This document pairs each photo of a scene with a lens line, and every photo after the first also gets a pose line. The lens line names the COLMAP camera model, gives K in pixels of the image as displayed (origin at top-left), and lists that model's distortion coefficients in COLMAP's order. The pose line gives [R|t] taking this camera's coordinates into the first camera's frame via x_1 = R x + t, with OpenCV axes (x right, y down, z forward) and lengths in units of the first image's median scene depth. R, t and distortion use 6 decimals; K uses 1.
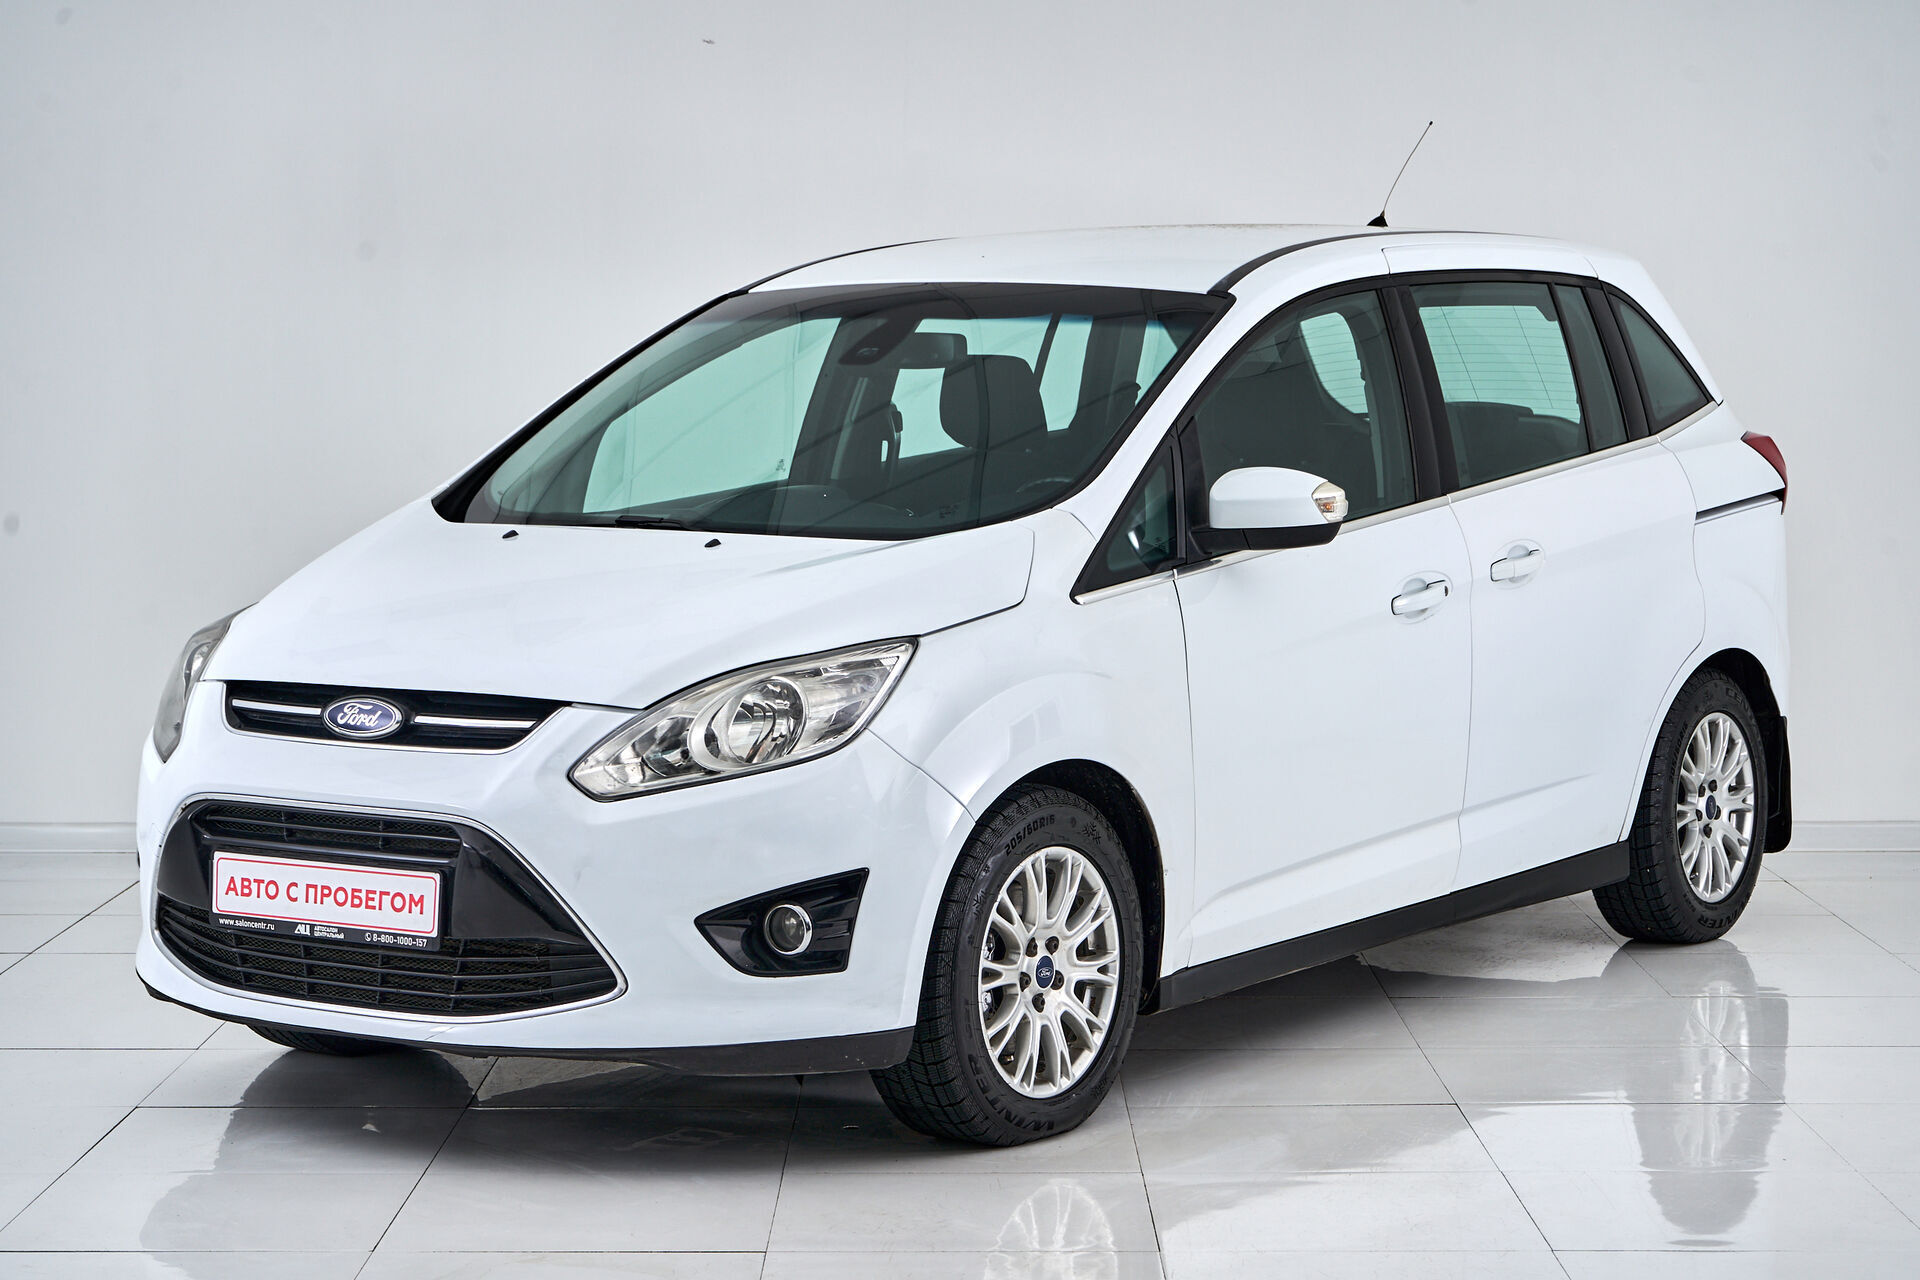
lens RADIAL K [[4115.3, 0, 960.0], [0, 4115.3, 640.0], [0, 0, 1]] dist [-0.026243, -0.004681]
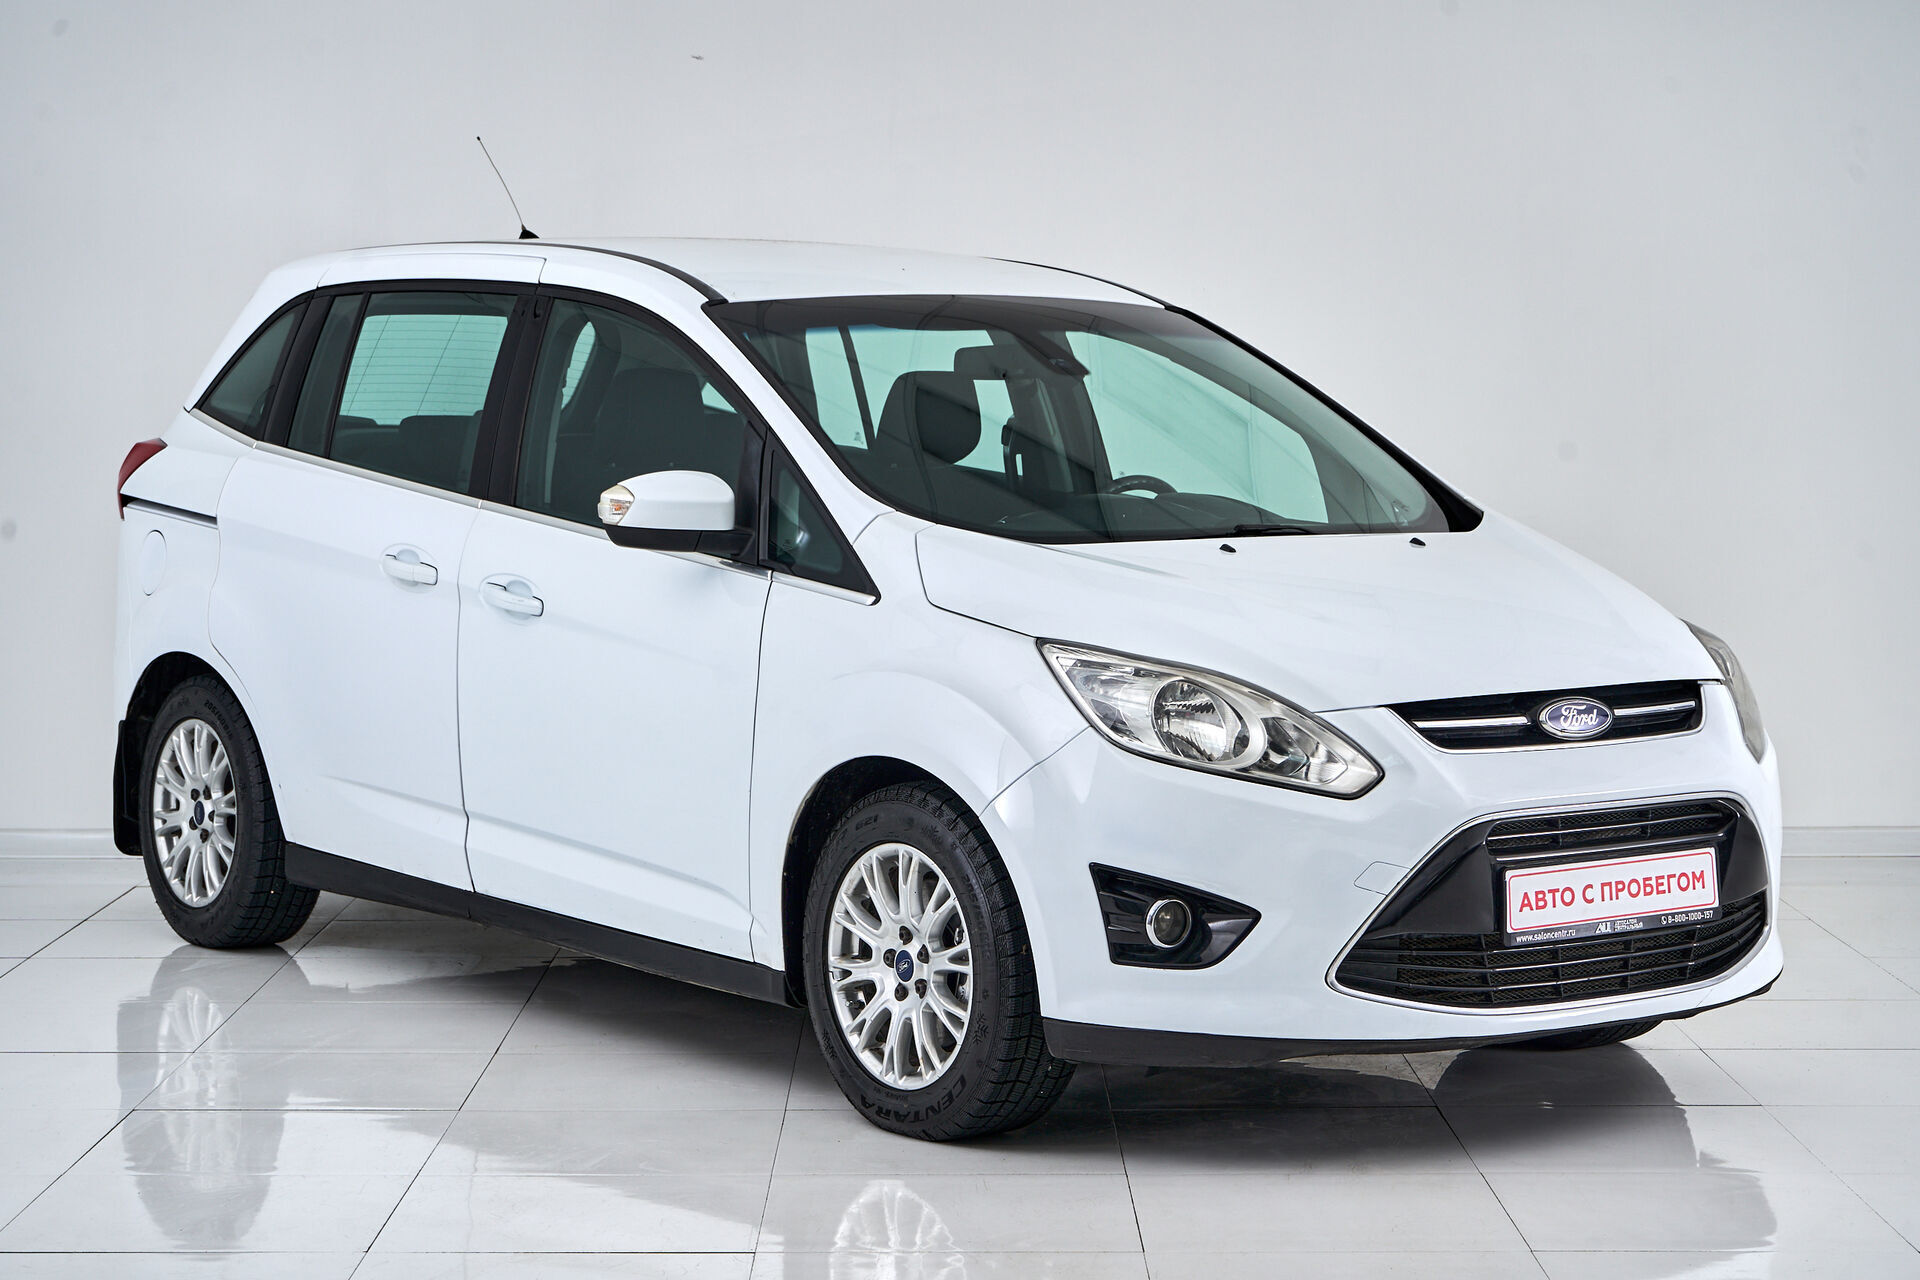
lens RADIAL K [[4115.3, 0, 960.0], [0, 4115.3, 640.0], [0, 0, 1]] dist [-0.026243, -0.004681]
pose [[0.303989, -0.069265, 0.950154, -1.177343], [0.071107, 0.996221, 0.049874, -0.063412], [-0.950018, 0.052402, 0.307766, 0.835251]]
